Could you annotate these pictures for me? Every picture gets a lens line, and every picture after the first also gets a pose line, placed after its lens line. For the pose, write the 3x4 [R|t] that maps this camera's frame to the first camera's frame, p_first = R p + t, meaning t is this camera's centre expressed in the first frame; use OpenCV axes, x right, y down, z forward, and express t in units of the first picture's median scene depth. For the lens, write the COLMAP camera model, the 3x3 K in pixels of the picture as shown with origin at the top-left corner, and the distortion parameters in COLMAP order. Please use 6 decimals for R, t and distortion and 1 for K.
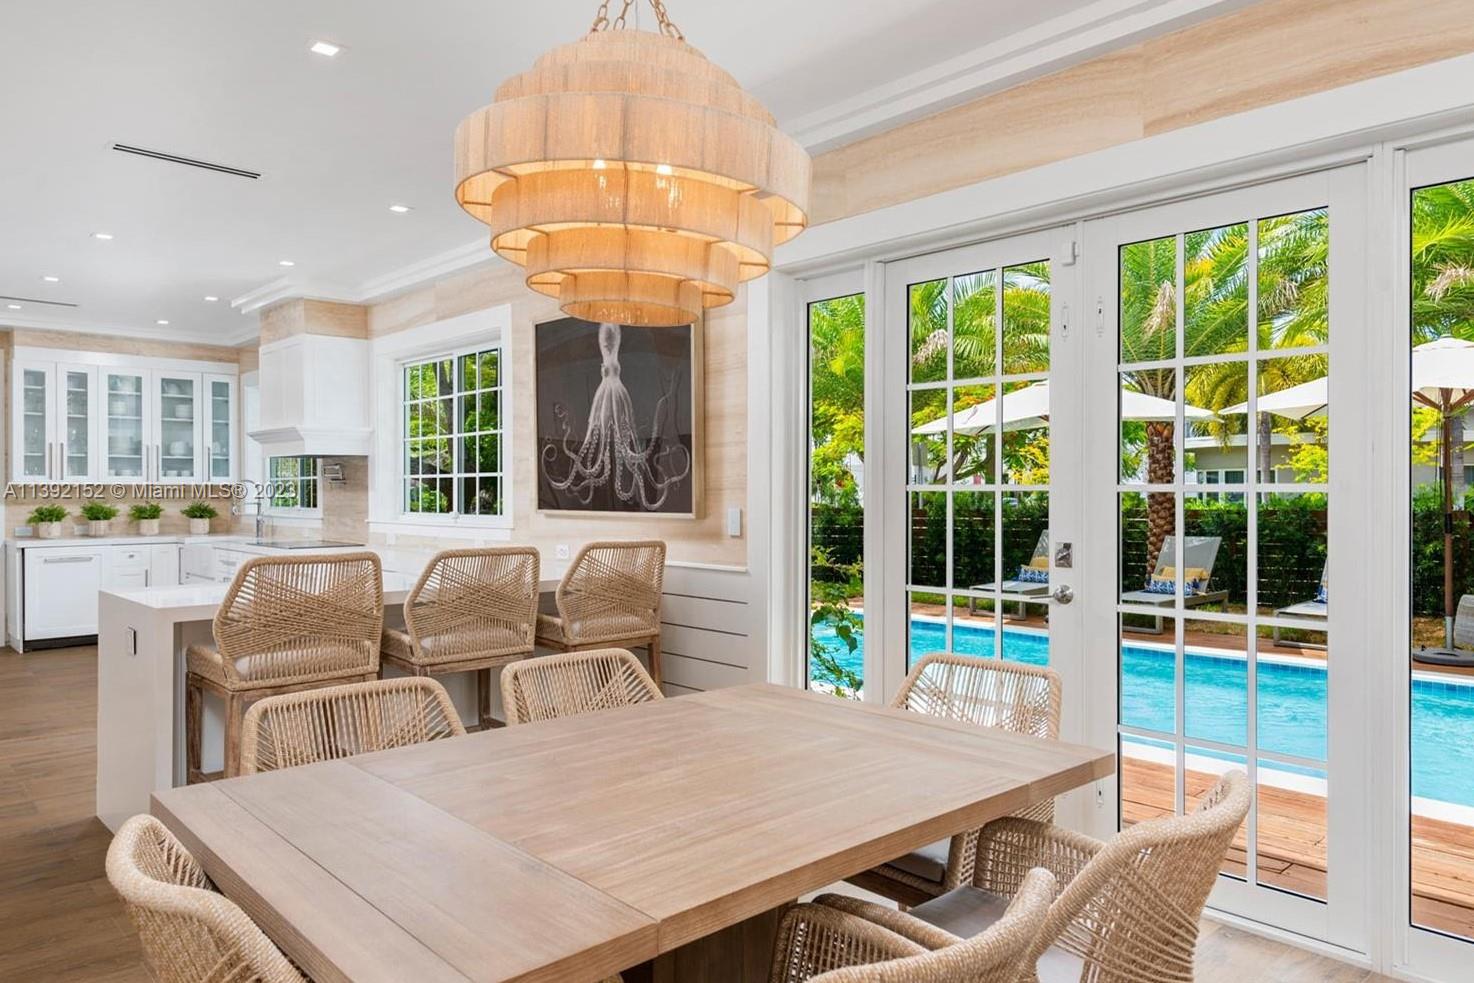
lens RADIAL K [[1000.5, 0, 737.0], [0, 1000.5, 491.5], [0, 0, 1]] dist [0.005739, 0.000100]
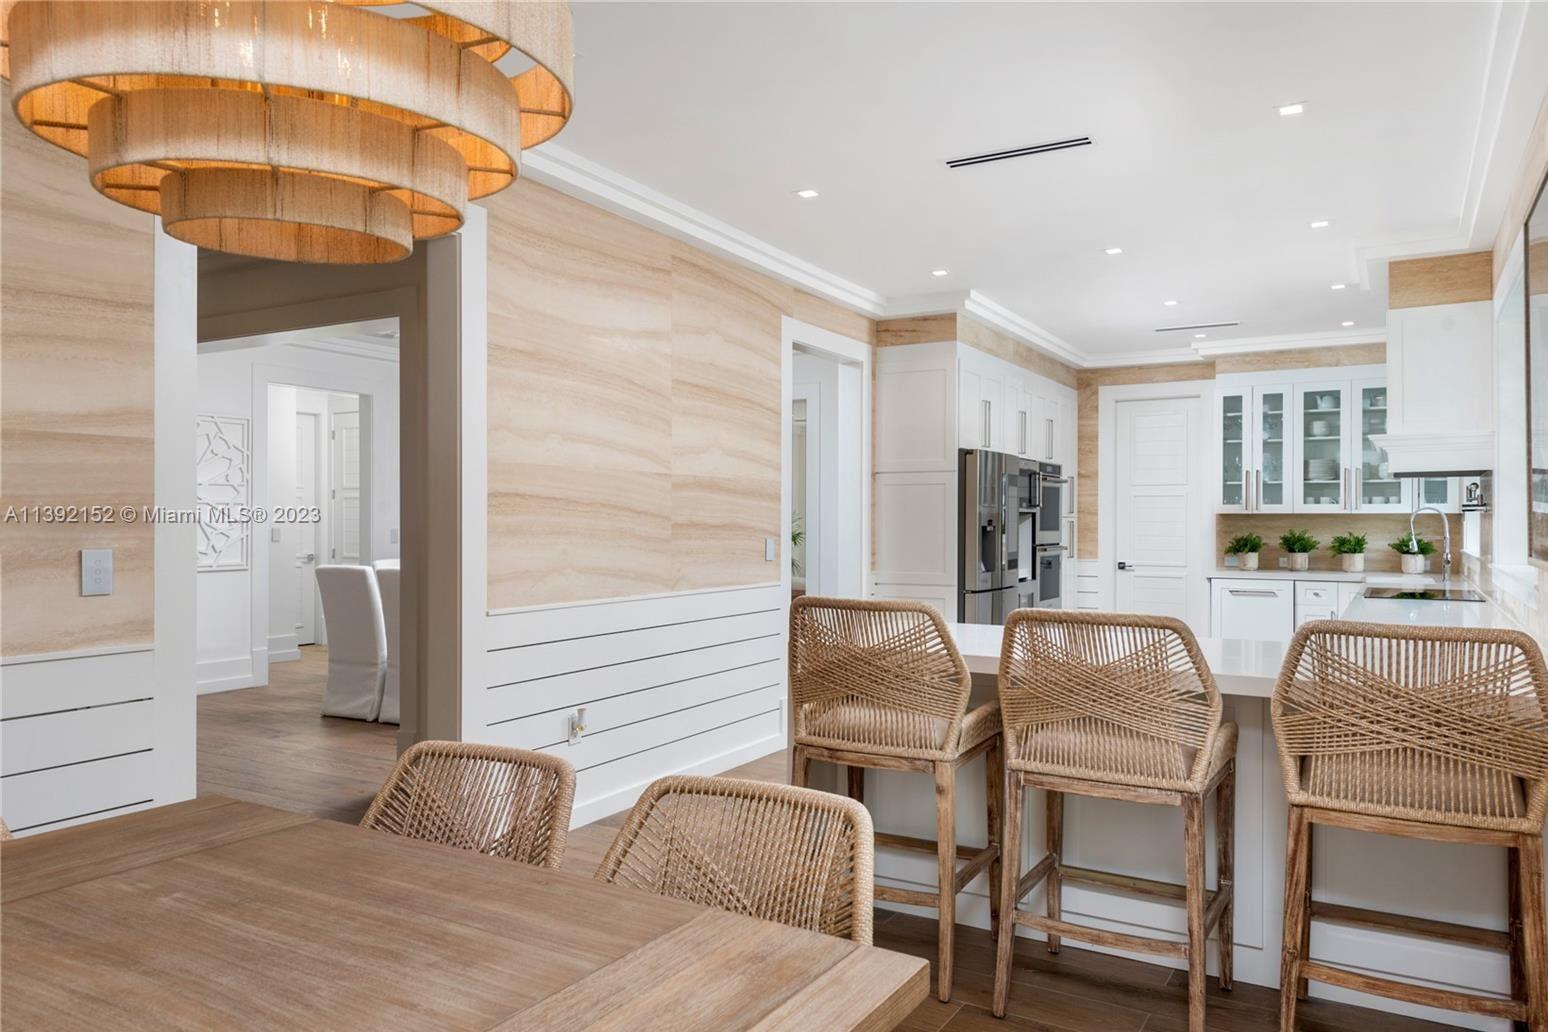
lens RADIAL K [[1050.7, 0, 774.0], [0, 1050.7, 516.0], [0, 0, 1]] dist [0.005739, 0.000100]
pose [[0.280224, -0.001718, -0.959933, 0.169284], [-0.002806, 0.999993, -0.002609, -0.000812], [0.959930, 0.003425, 0.280217, 0.305753]]
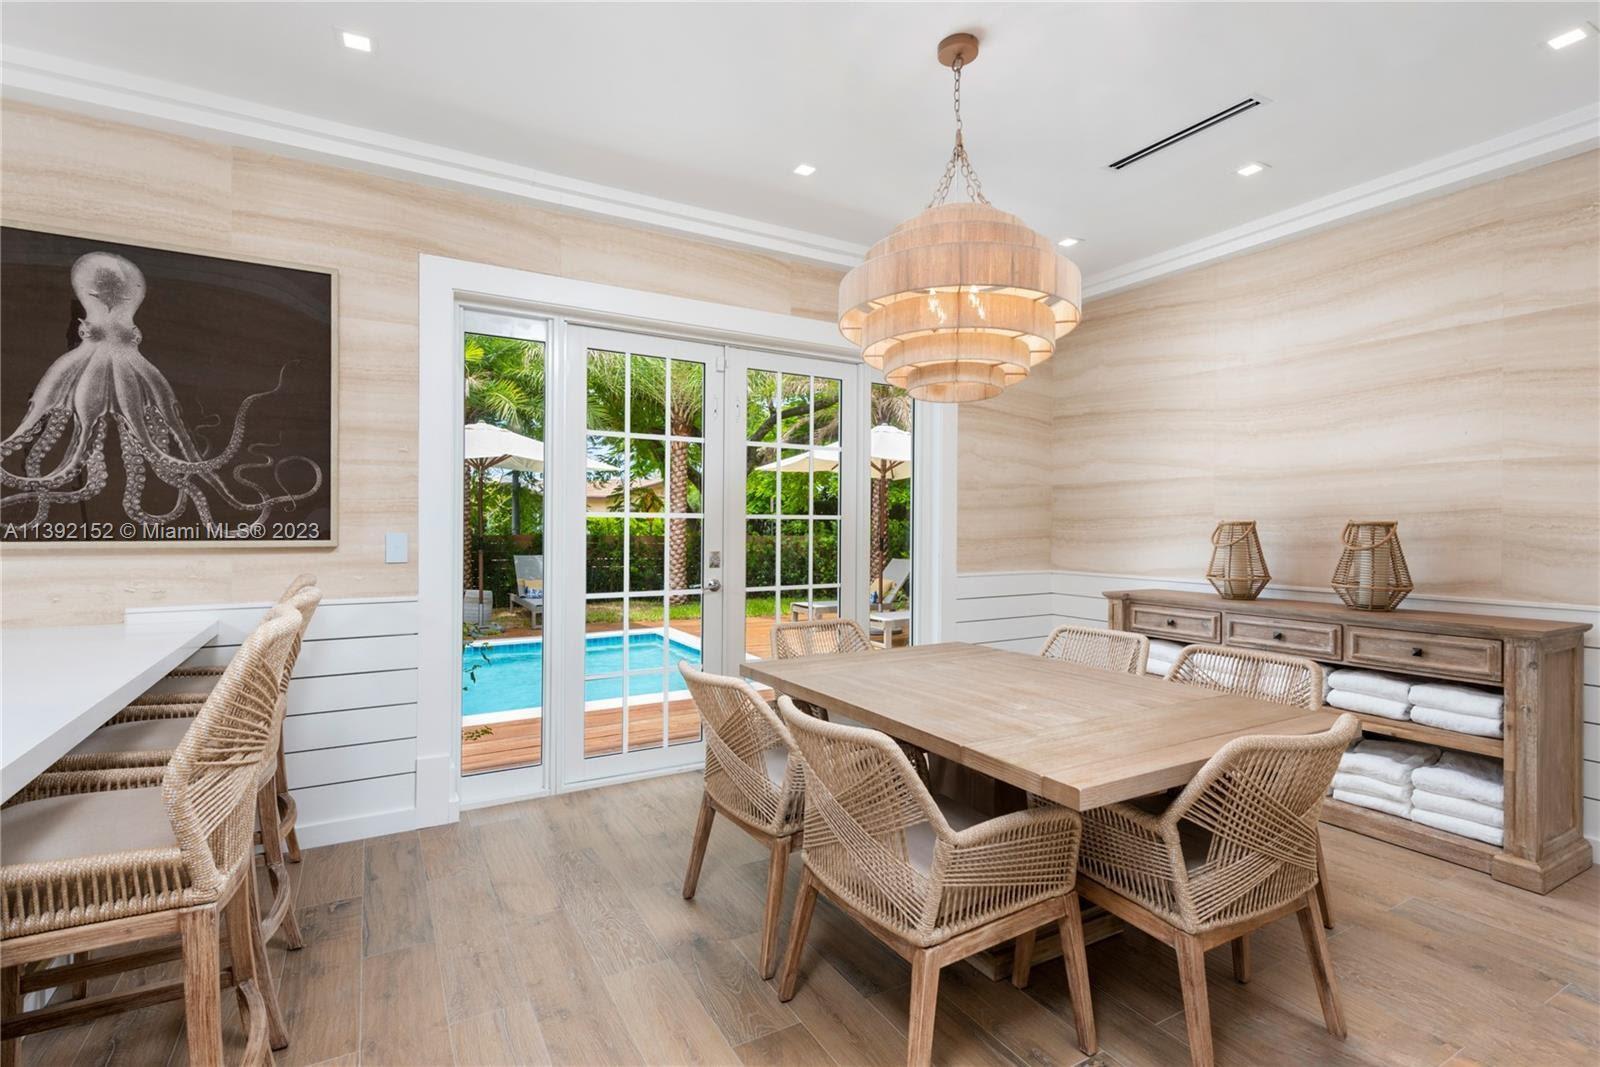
lens RADIAL K [[766.2, 0, 800.0], [0, 766.2, 533.5], [0, 0, 1]] dist [0.000020, -0.000921]
pose [[0.203679, -0.009834, 0.978988, -0.349915], [-0.005647, 0.999921, 0.011219, 0.004013], [-0.979021, -0.007813, 0.203608, 0.279044]]
